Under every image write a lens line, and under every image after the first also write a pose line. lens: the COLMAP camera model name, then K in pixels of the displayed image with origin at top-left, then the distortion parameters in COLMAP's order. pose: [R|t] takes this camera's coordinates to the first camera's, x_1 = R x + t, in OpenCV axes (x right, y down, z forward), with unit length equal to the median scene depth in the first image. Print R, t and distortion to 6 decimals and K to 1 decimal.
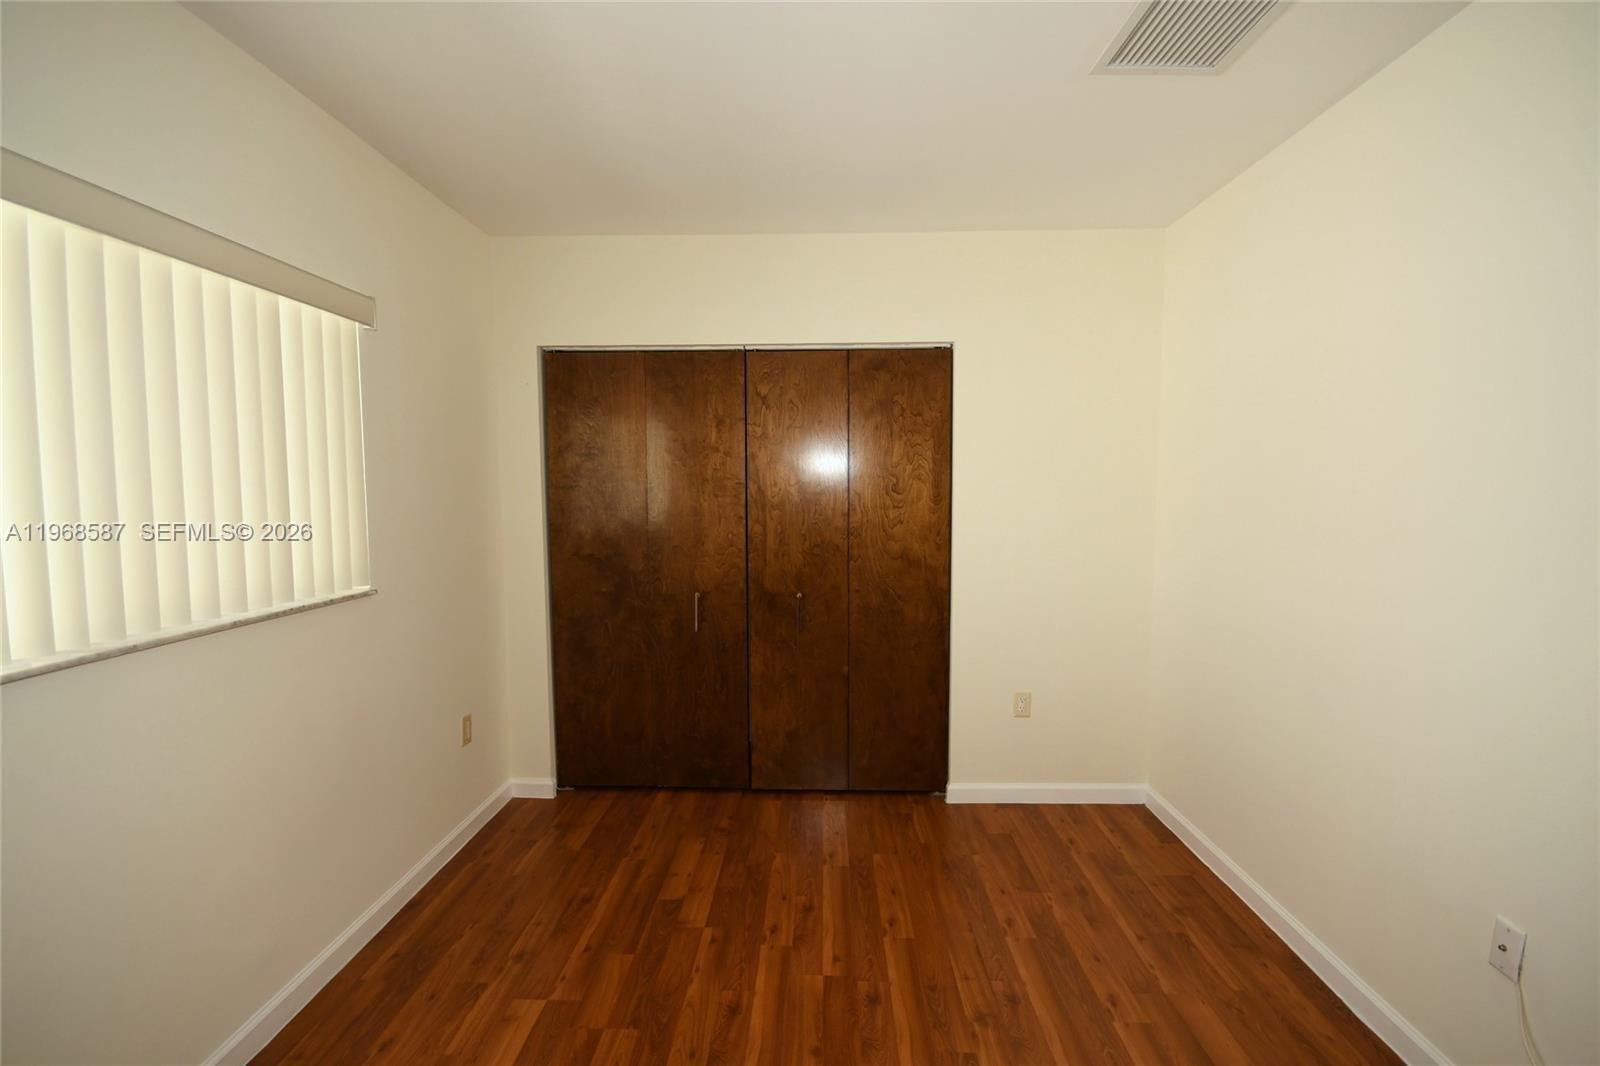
lens RADIAL K [[703.1, 0, 796.3], [0, 703.1, 531.7], [0, 0, 1]] dist [0.001651, -0.003003]
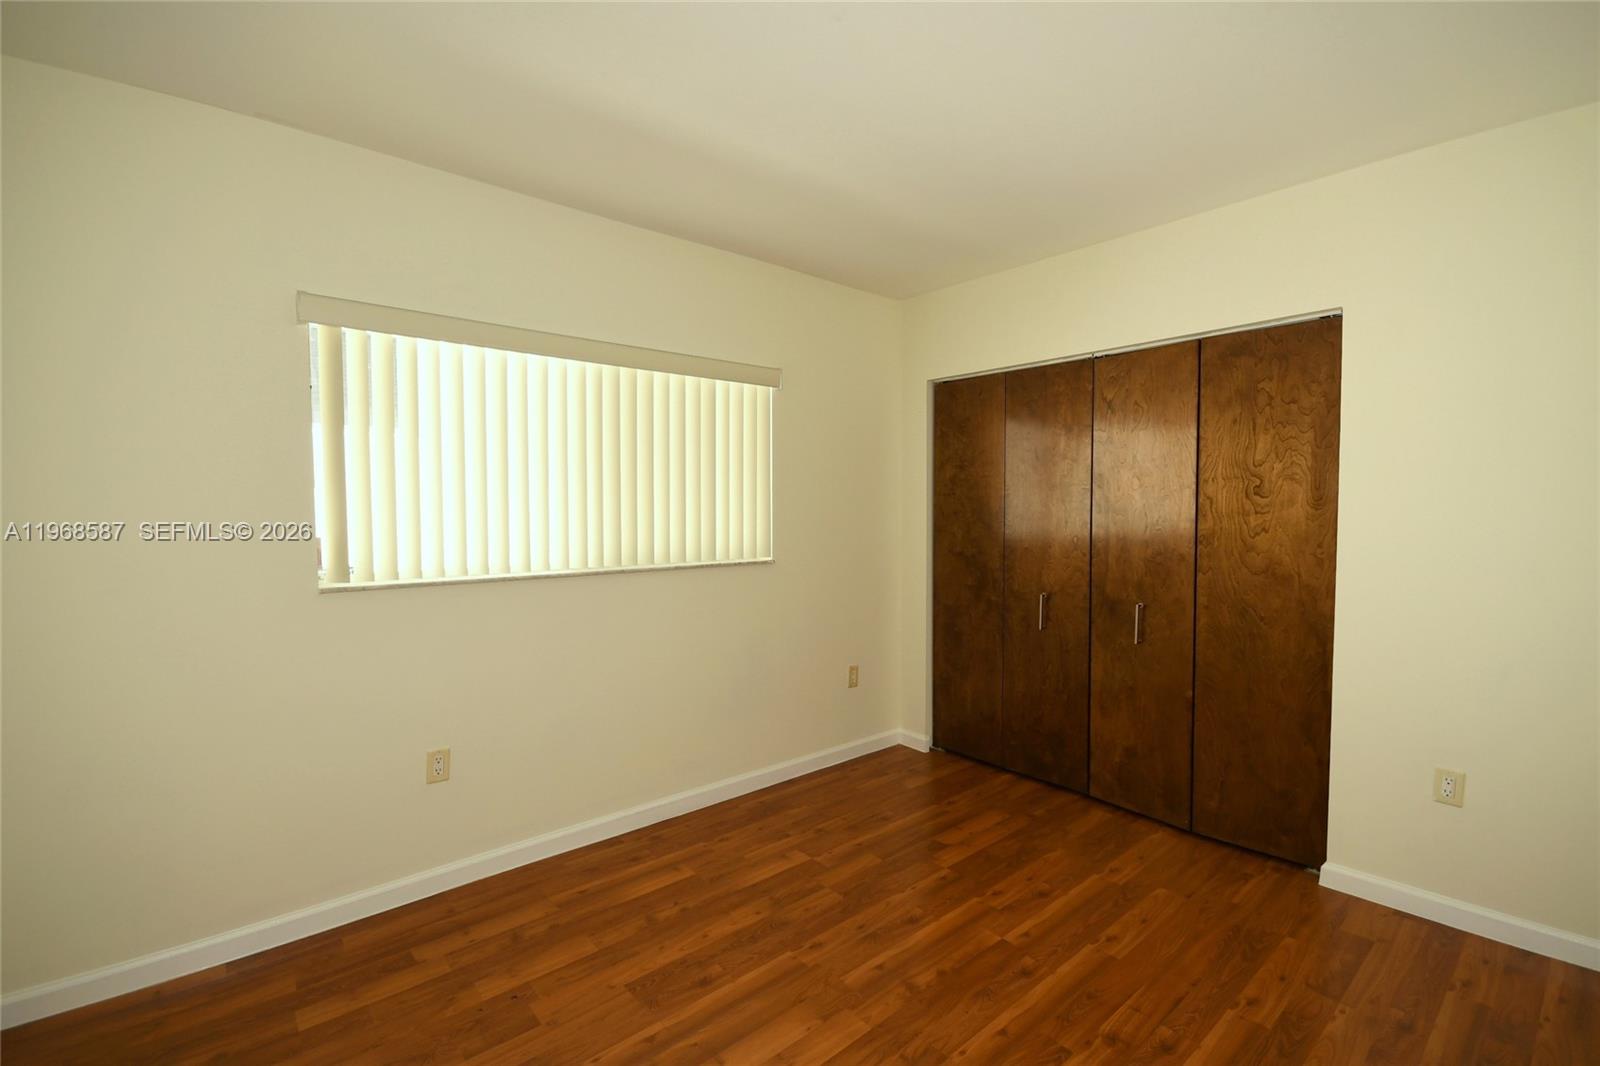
lens RADIAL K [[703.1, 0, 793.0], [0, 703.1, 530.8], [0, 0, 1]] dist [0.001651, -0.003003]
pose [[0.668564, 0.024805, -0.743240, 0.400089], [-0.047058, 0.998852, -0.008995, 0.021316], [0.742164, 0.040989, 0.668964, 0.010350]]
